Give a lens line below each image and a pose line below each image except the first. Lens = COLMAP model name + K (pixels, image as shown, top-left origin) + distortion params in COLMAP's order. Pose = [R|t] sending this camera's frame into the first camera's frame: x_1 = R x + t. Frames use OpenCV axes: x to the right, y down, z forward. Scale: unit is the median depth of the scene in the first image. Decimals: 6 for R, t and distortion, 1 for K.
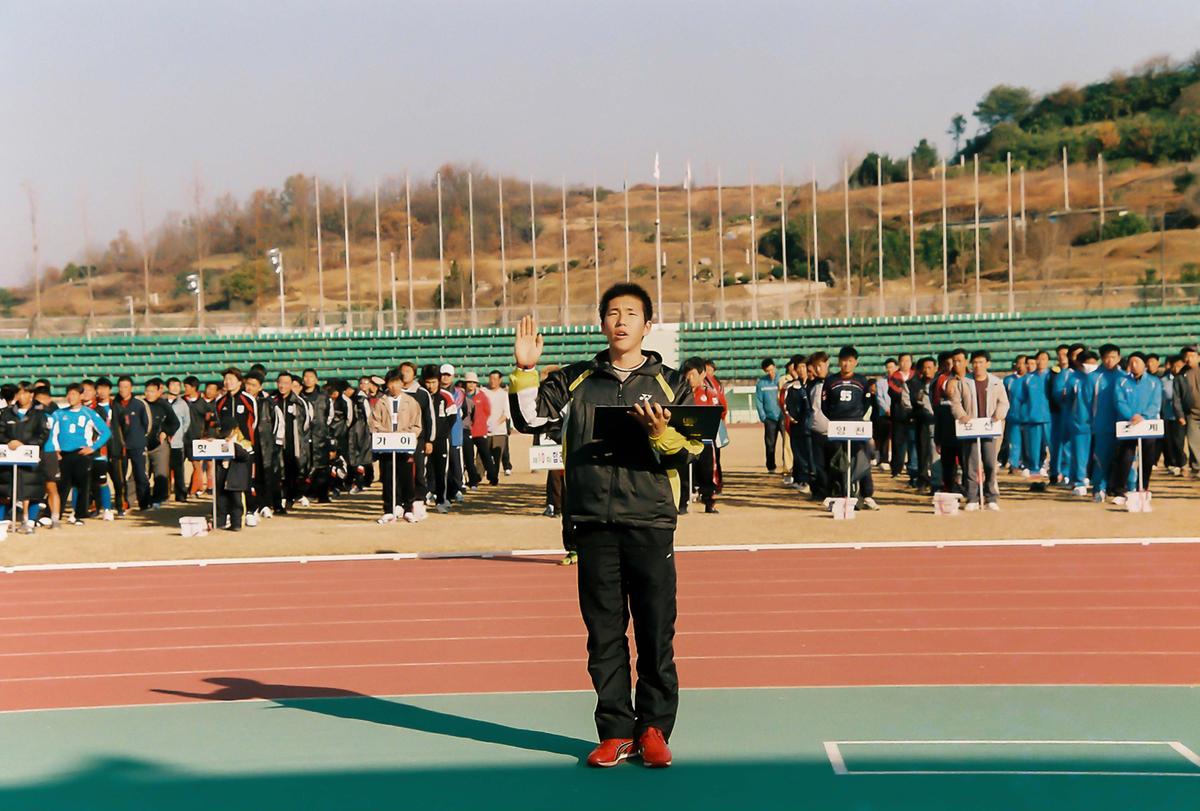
lens RADIAL K [[1785.3, 0, 592.2], [0, 1785.3, 405.1], [0, 0, 1]] dist [0.136199, 1.484596]
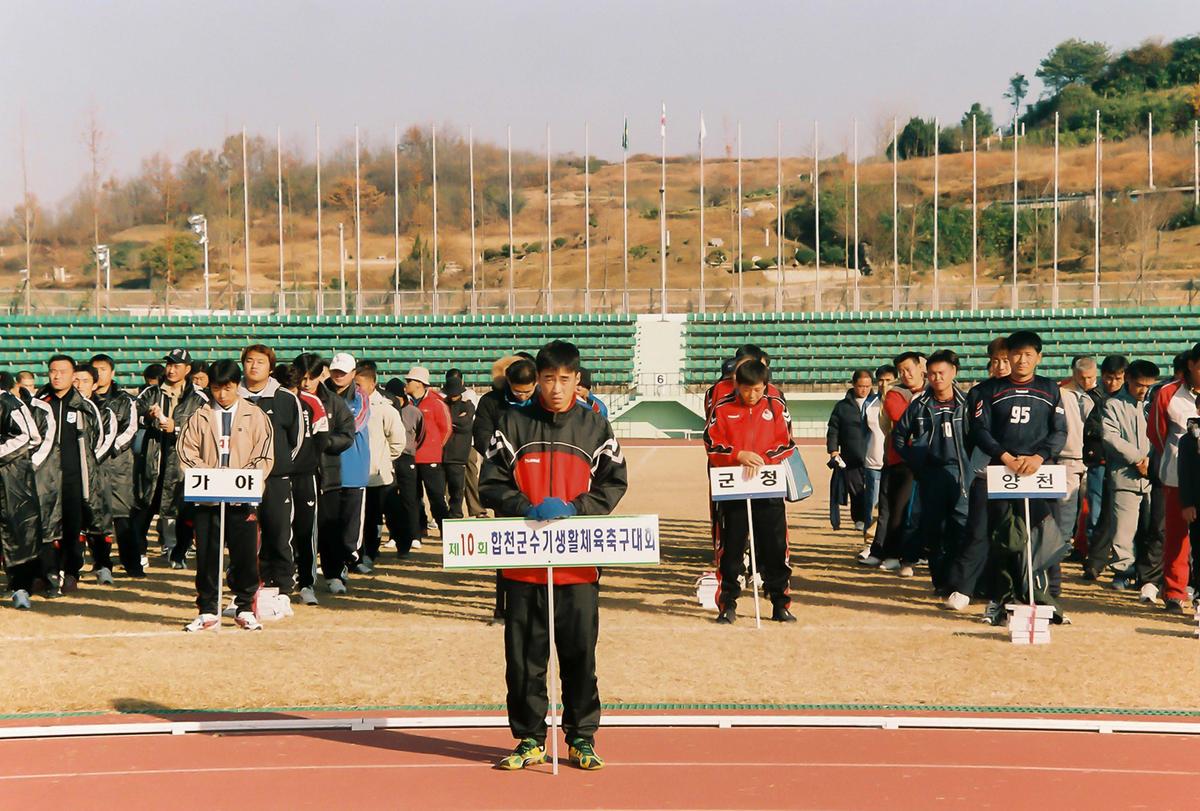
lens RADIAL K [[1785.3, 0, 592.2], [0, 1785.3, 405.1], [0, 0, 1]] dist [0.136199, 1.484596]
pose [[0.999780, 0.019556, 0.007532, 0.000148], [-0.019552, 0.999809, -0.000540, -0.002419], [-0.007541, 0.000392, 0.999971, 0.164190]]
